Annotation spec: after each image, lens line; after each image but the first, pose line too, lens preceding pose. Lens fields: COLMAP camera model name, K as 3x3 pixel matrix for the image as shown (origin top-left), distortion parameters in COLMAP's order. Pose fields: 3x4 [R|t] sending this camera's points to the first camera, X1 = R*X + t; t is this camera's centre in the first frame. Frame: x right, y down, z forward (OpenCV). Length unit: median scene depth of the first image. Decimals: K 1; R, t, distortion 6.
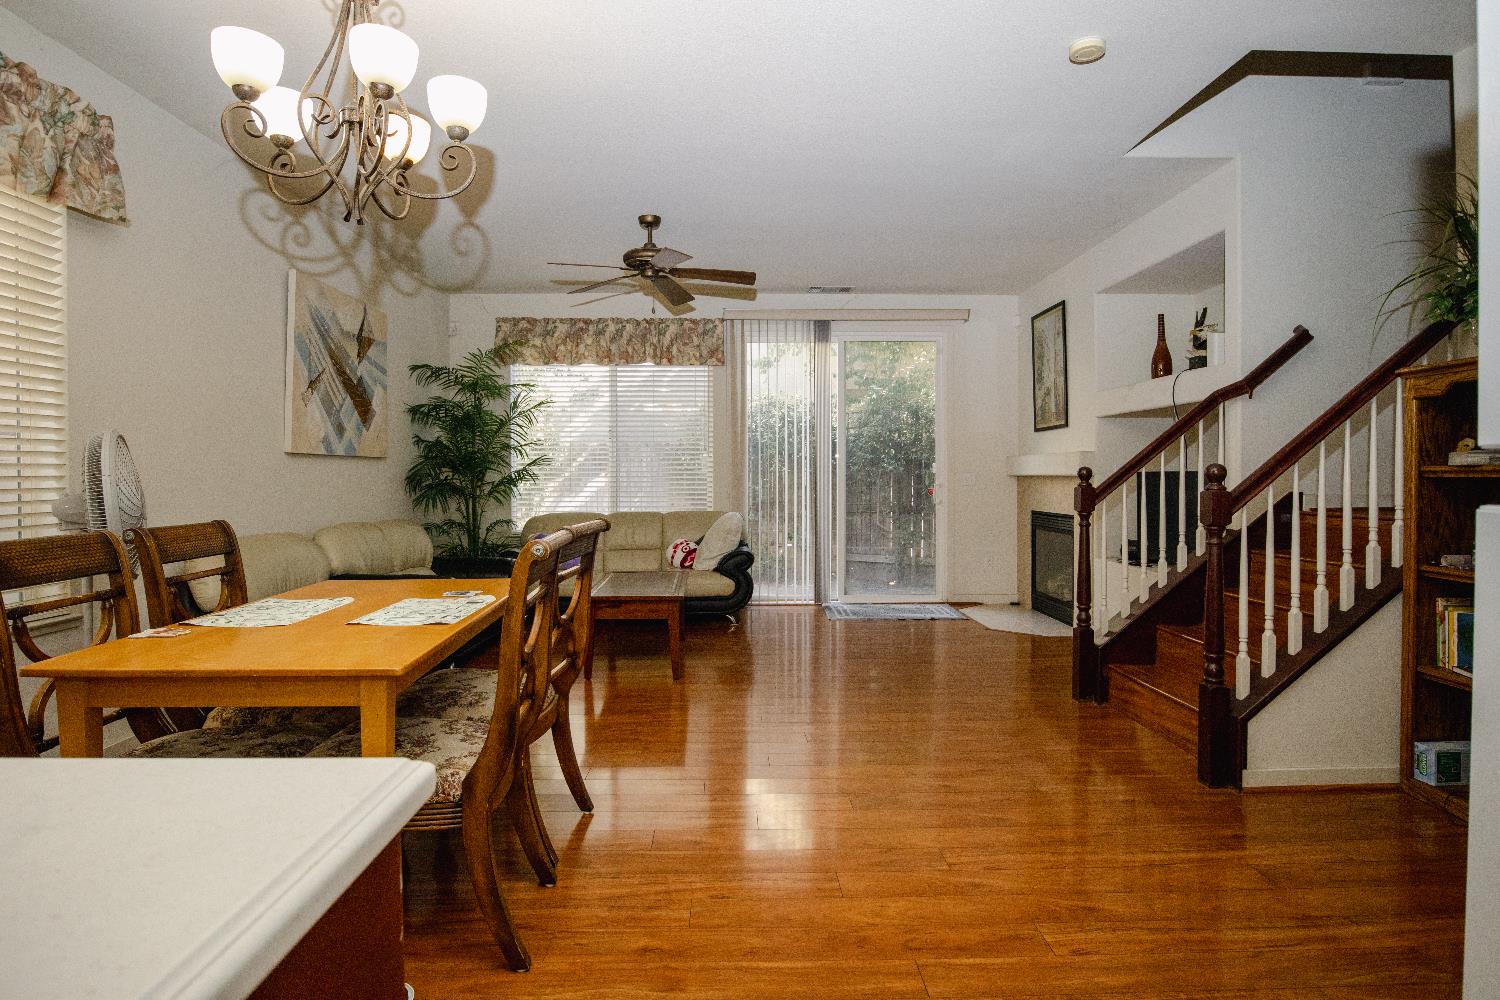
lens RADIAL K [[814.7, 0, 753.1], [0, 814.7, 485.8], [0, 0, 1]] dist [-0.019204, 0.001208]
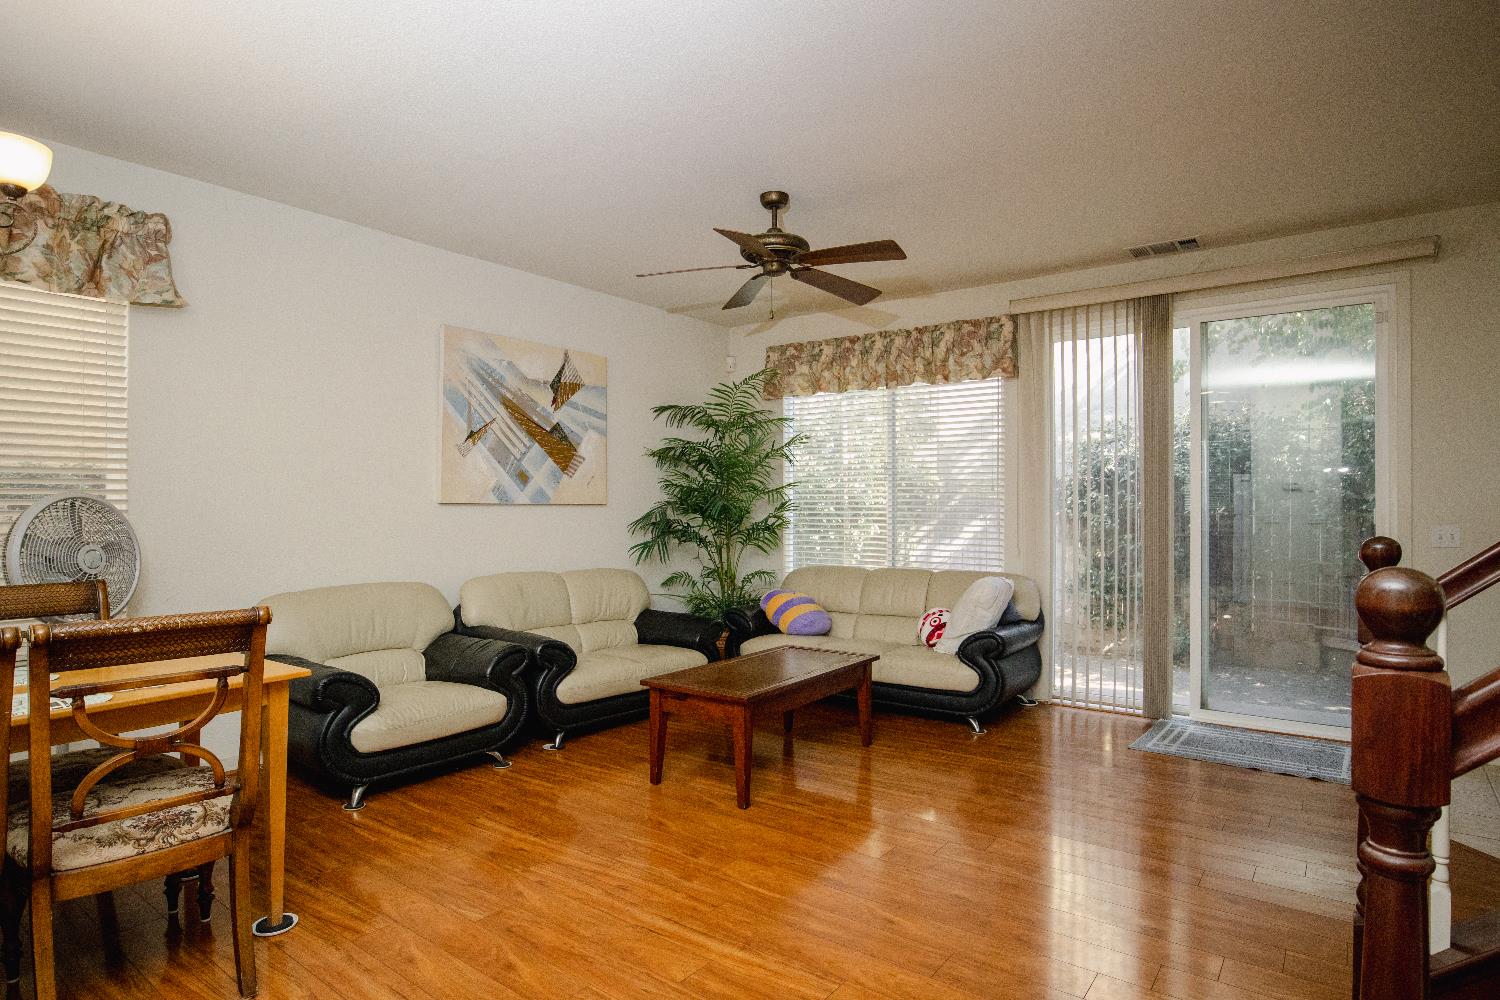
lens RADIAL K [[811.5, 0, 750.4], [0, 811.5, 521.4], [0, 0, 1]] dist [-0.037268, 0.001445]
pose [[0.785341, 0.016101, -0.618854, 0.256050], [-0.012715, 0.999870, 0.009878, -0.022415], [0.618933, 0.000112, 0.785444, 0.300839]]
